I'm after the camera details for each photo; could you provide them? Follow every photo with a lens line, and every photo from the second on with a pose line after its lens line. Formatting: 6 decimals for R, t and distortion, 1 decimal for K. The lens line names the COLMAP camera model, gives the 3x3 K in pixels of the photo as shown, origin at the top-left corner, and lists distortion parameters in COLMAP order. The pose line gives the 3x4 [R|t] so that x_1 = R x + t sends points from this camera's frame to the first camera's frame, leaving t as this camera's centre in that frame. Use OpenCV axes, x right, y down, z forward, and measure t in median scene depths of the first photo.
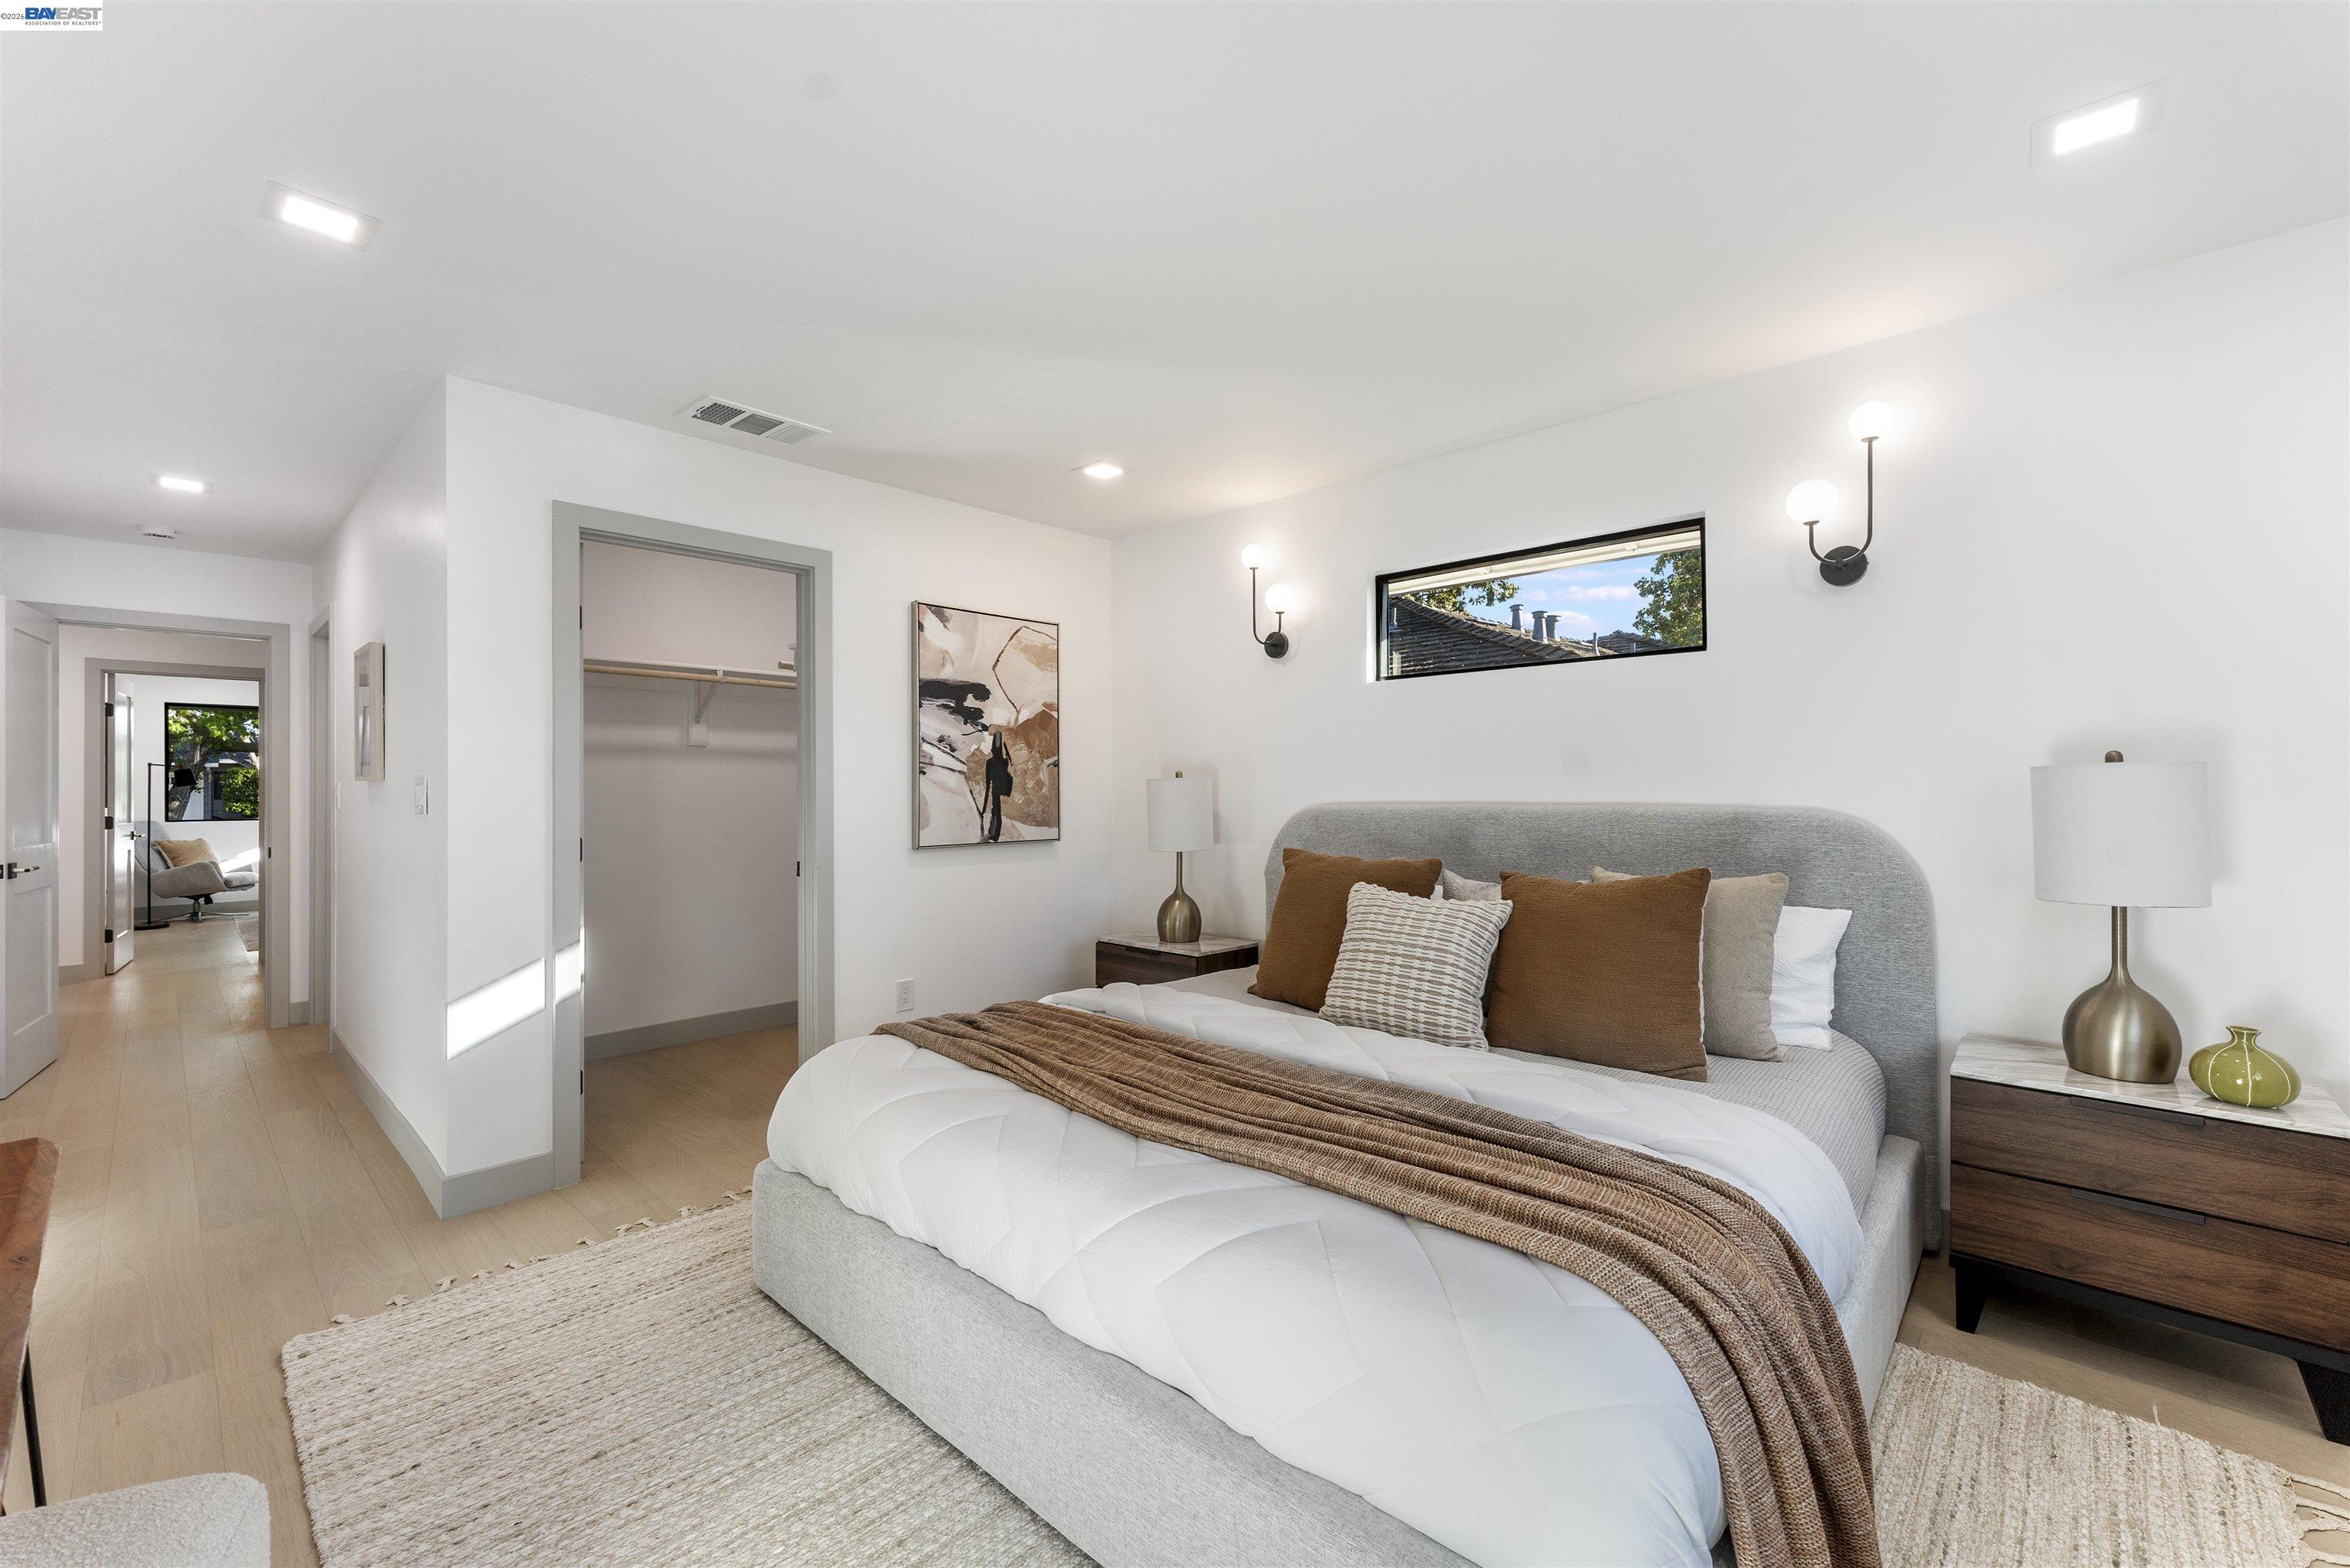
lens RADIAL K [[968.6, 0, 1175.0], [0, 968.6, 784.0], [0, 0, 1]] dist [-0.000836, -0.000100]
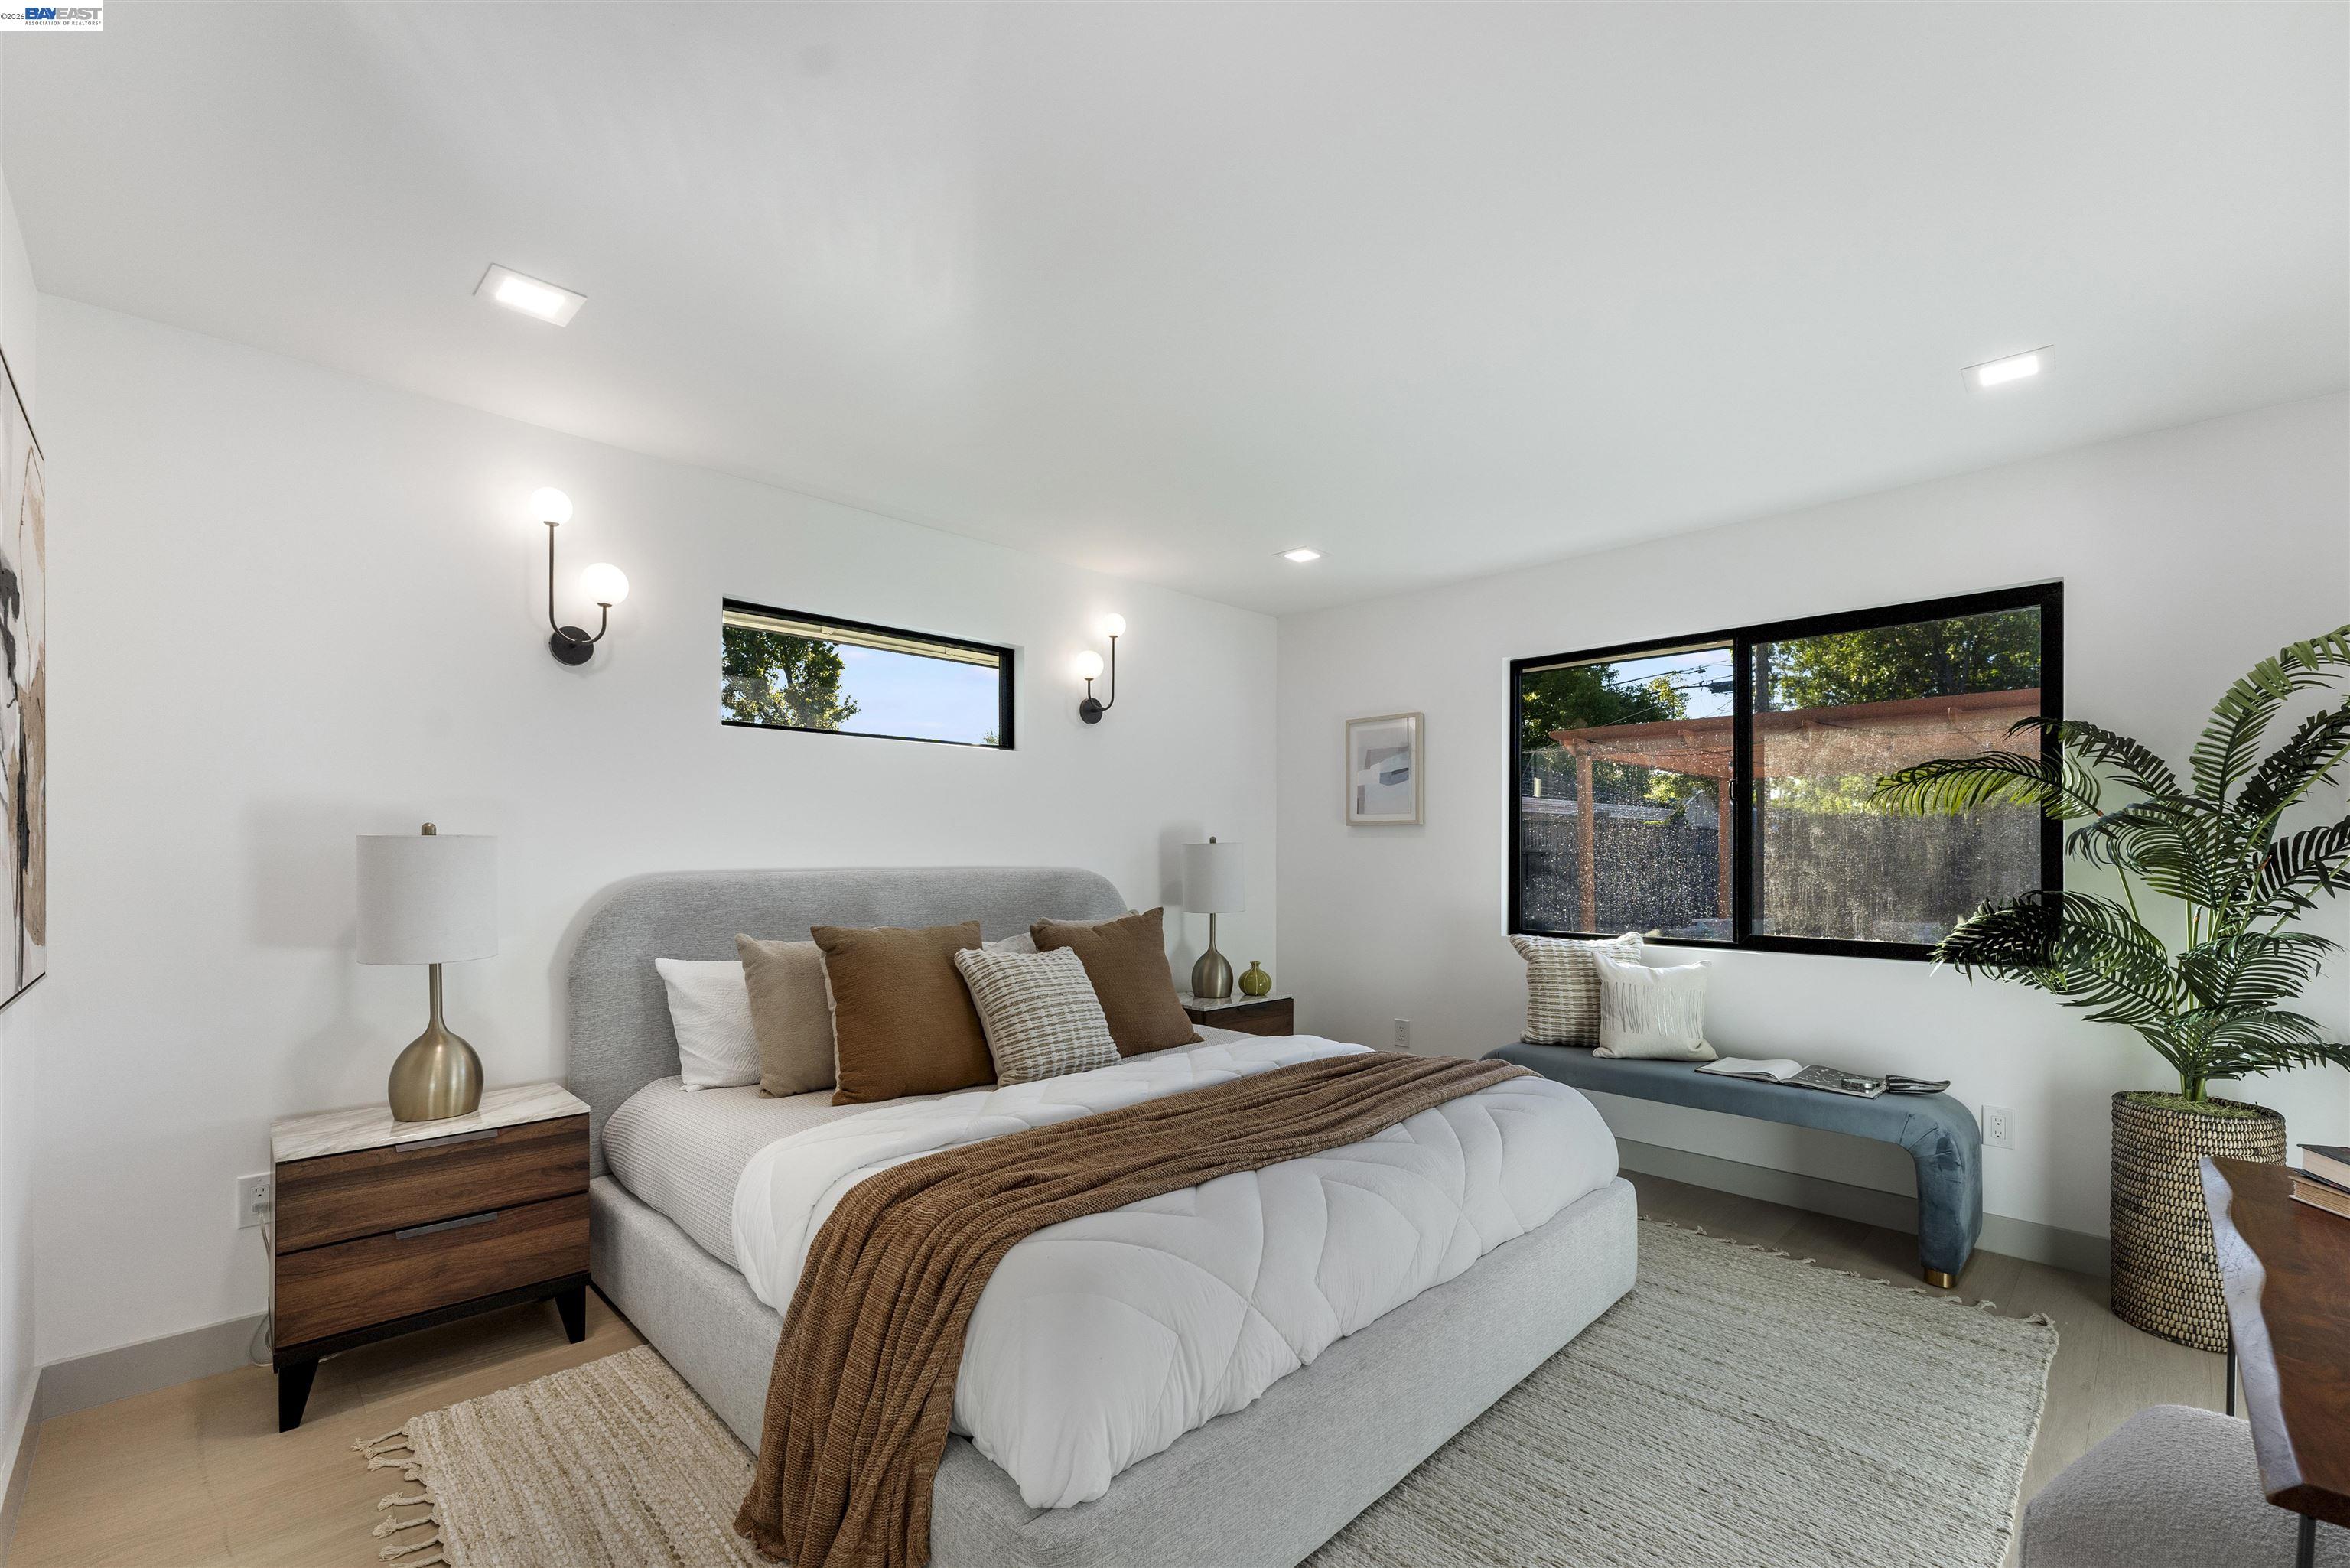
lens RADIAL K [[978.0, 0, 1173.3], [0, 978.0, 876.1], [0, 0, 1]] dist [-0.019247, -0.000065]
pose [[0.031628, -0.015496, 0.999380, -0.727196], [-0.004407, 0.999868, 0.015644, 0.010779], [-0.999490, -0.004900, 0.031556, 0.694823]]
